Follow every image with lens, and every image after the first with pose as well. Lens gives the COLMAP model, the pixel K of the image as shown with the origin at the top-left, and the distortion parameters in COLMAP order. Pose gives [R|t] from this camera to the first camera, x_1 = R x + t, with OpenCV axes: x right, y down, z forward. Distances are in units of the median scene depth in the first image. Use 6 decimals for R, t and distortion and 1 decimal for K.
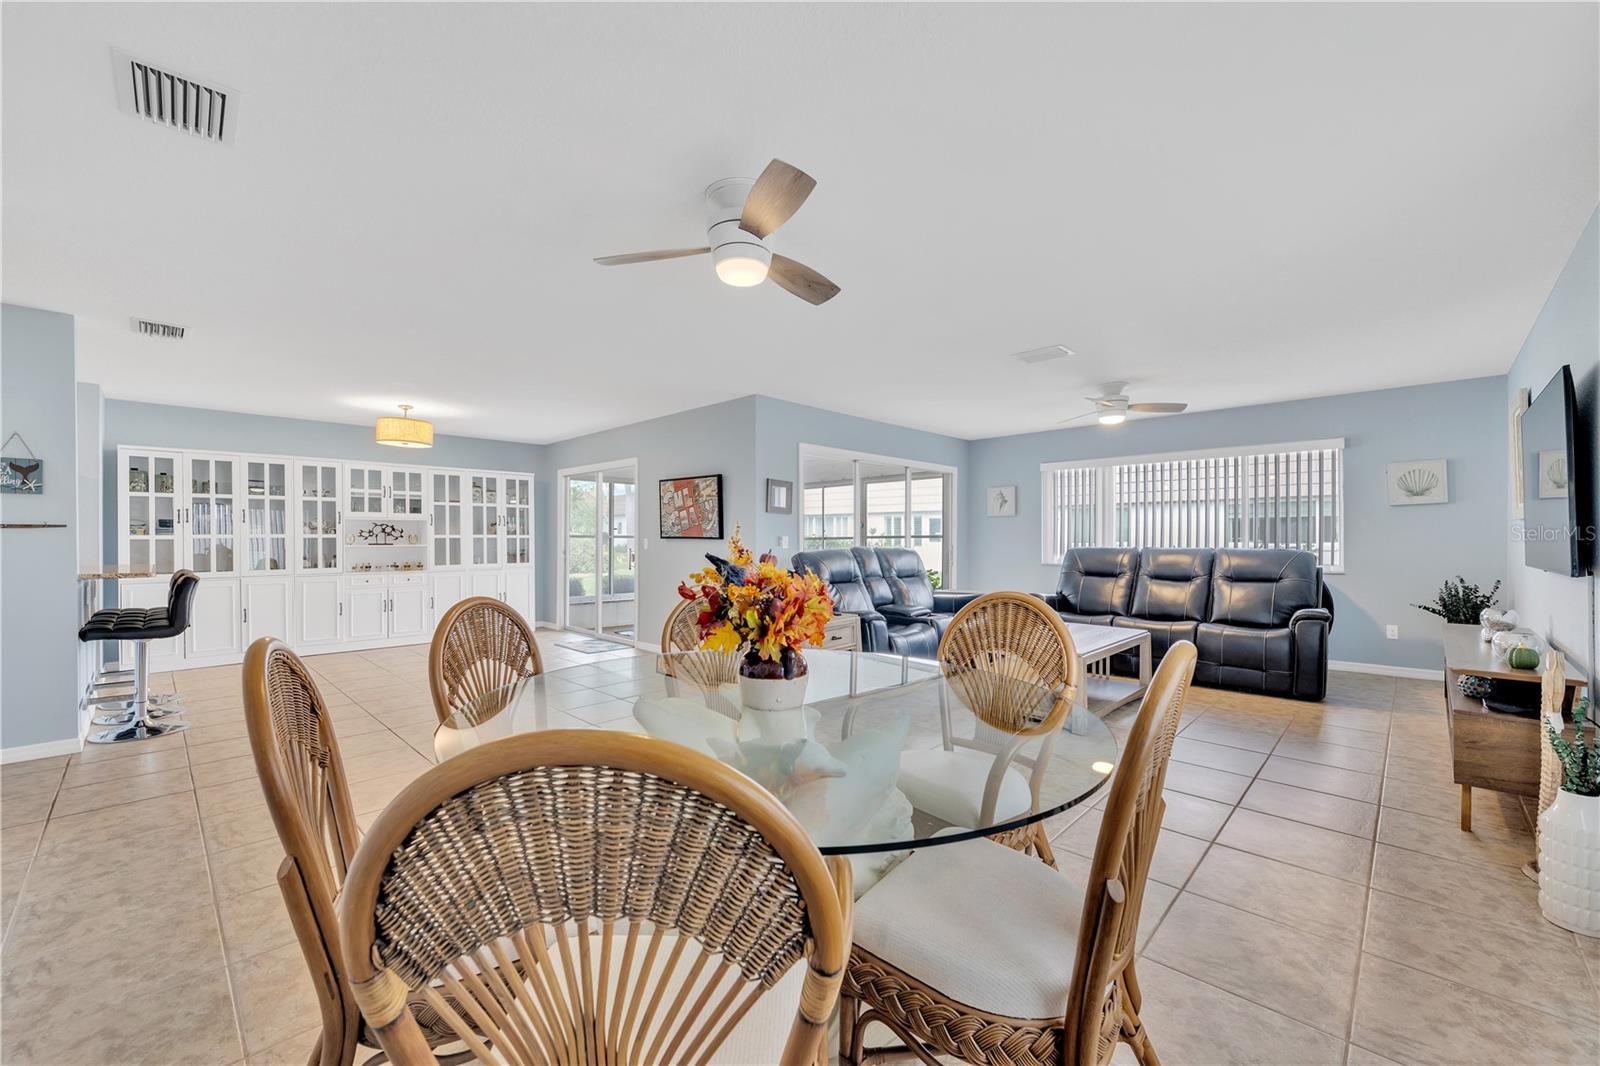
lens RADIAL K [[638.1, 0, 804.8], [0, 638.1, 541.3], [0, 0, 1]] dist [-0.000467, 0.000256]
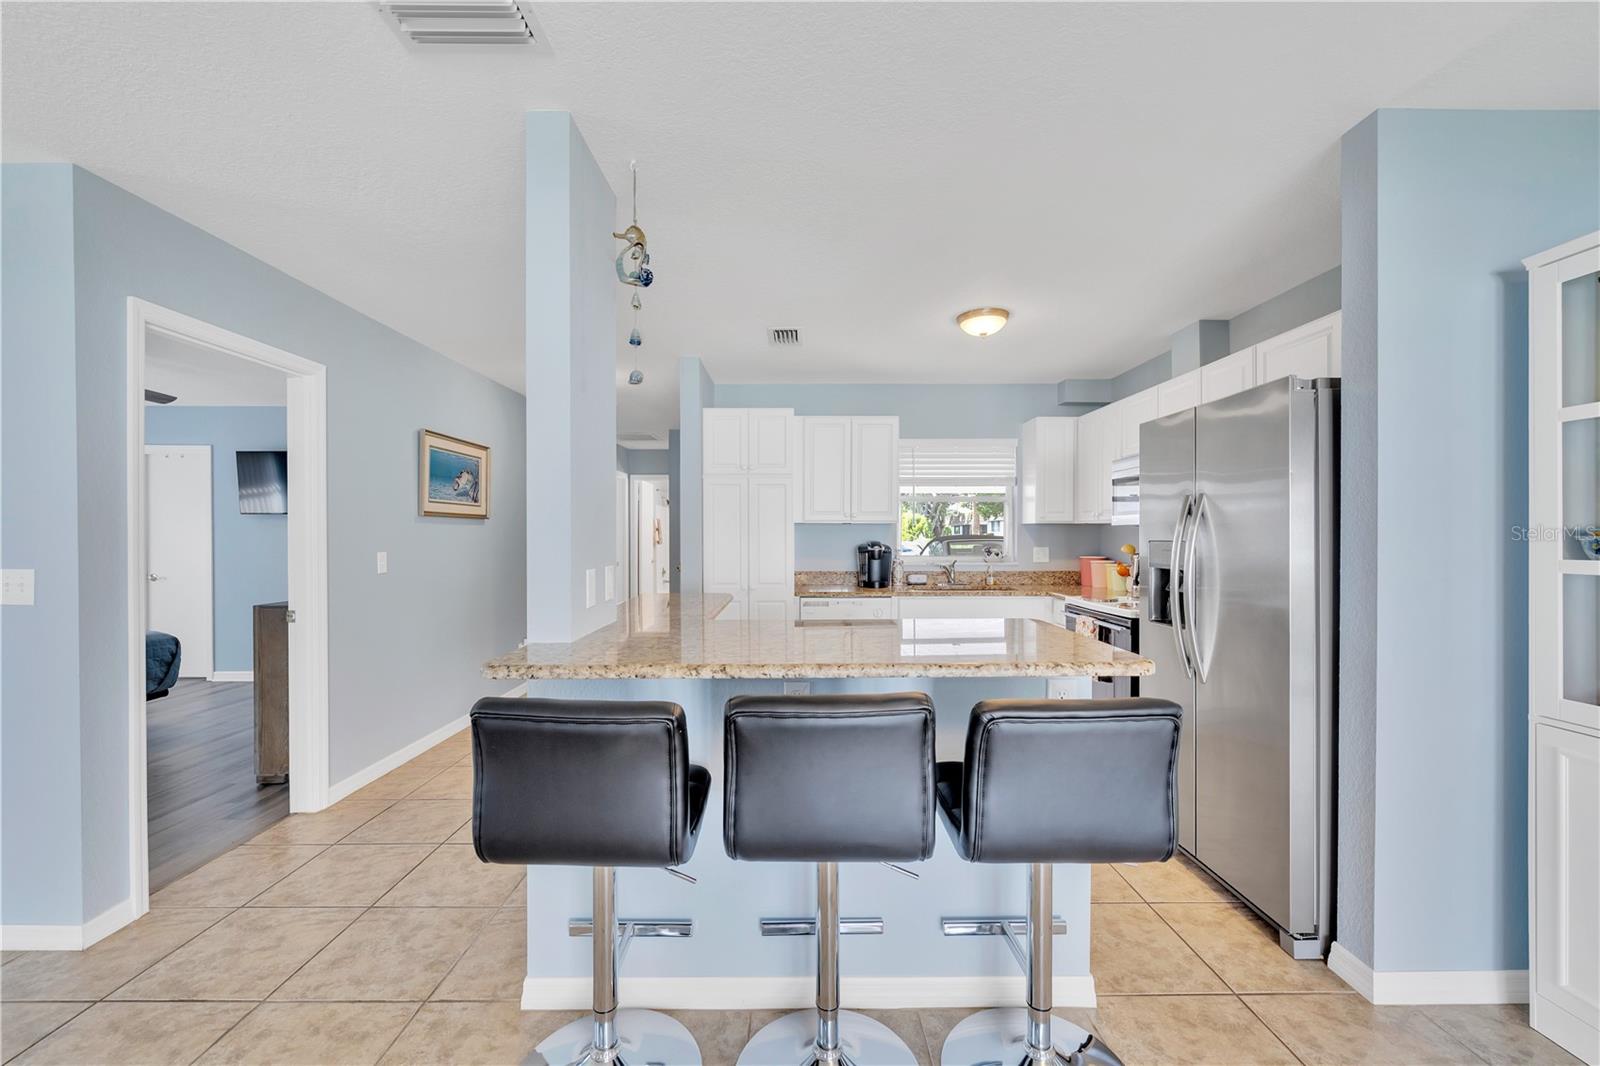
lens RADIAL K [[638.1, 0, 800.3], [0, 638.1, 537.6], [0, 0, 1]] dist [-0.000467, 0.000256]
pose [[-0.718633, 0.002993, -0.695383, -0.584631], [-0.003780, 0.999959, 0.008211, -0.019757], [0.695379, 0.008529, -0.718592, 0.915208]]
